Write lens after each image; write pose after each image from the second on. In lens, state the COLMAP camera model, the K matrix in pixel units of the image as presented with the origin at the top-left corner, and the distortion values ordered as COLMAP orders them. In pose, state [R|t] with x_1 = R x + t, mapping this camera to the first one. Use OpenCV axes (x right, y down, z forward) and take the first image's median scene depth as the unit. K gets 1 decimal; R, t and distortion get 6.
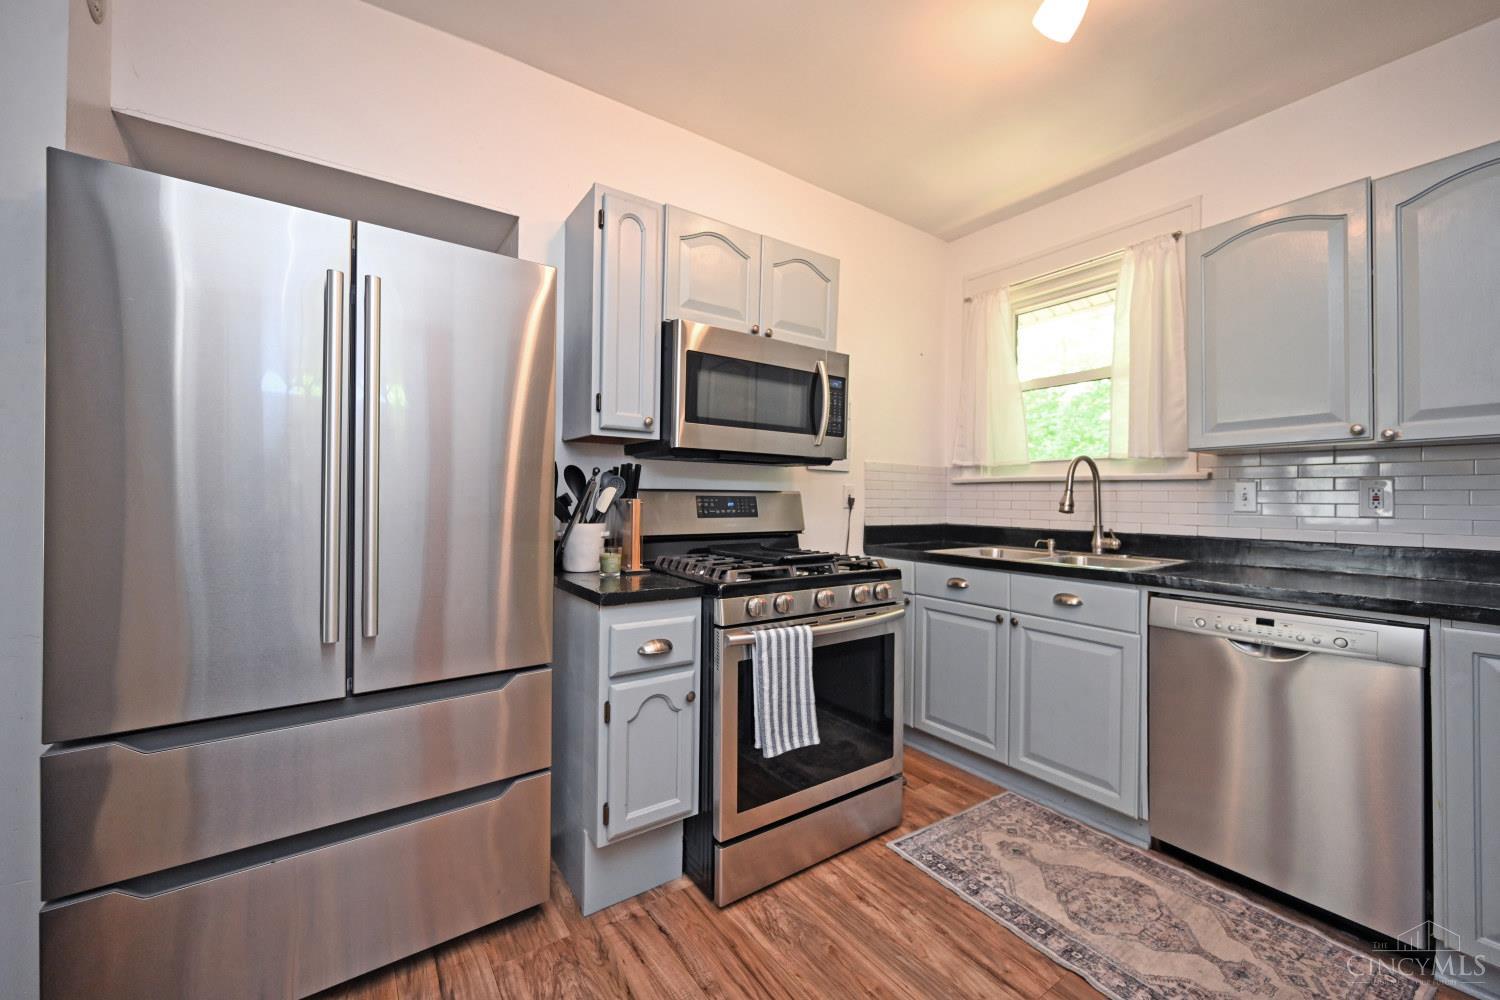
lens RADIAL K [[583.0, 0, 748.1], [0, 583.0, 497.2], [0, 0, 1]] dist [0.000005, -0.000162]
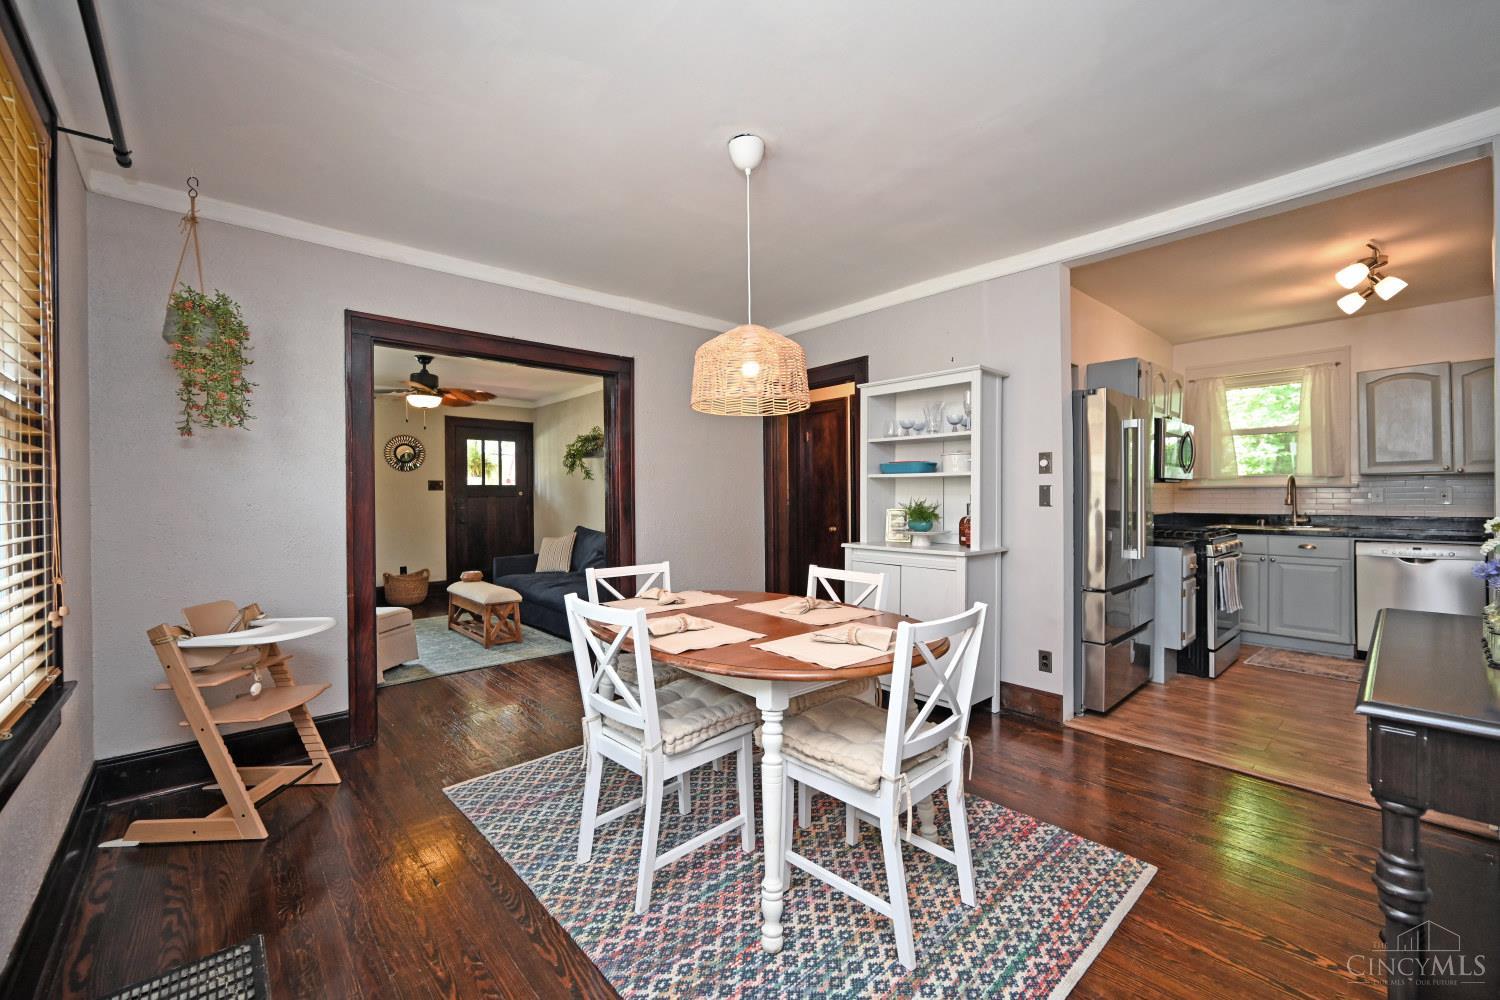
lens RADIAL K [[583.0, 0, 754.8], [0, 583.0, 498.1], [0, 0, 1]] dist [0.000005, -0.000162]
pose [[0.993287, -0.011495, 0.115100, -1.583745], [0.010375, 0.999893, 0.010325, -0.036539], [-0.115207, -0.009062, 0.993300, -0.810064]]
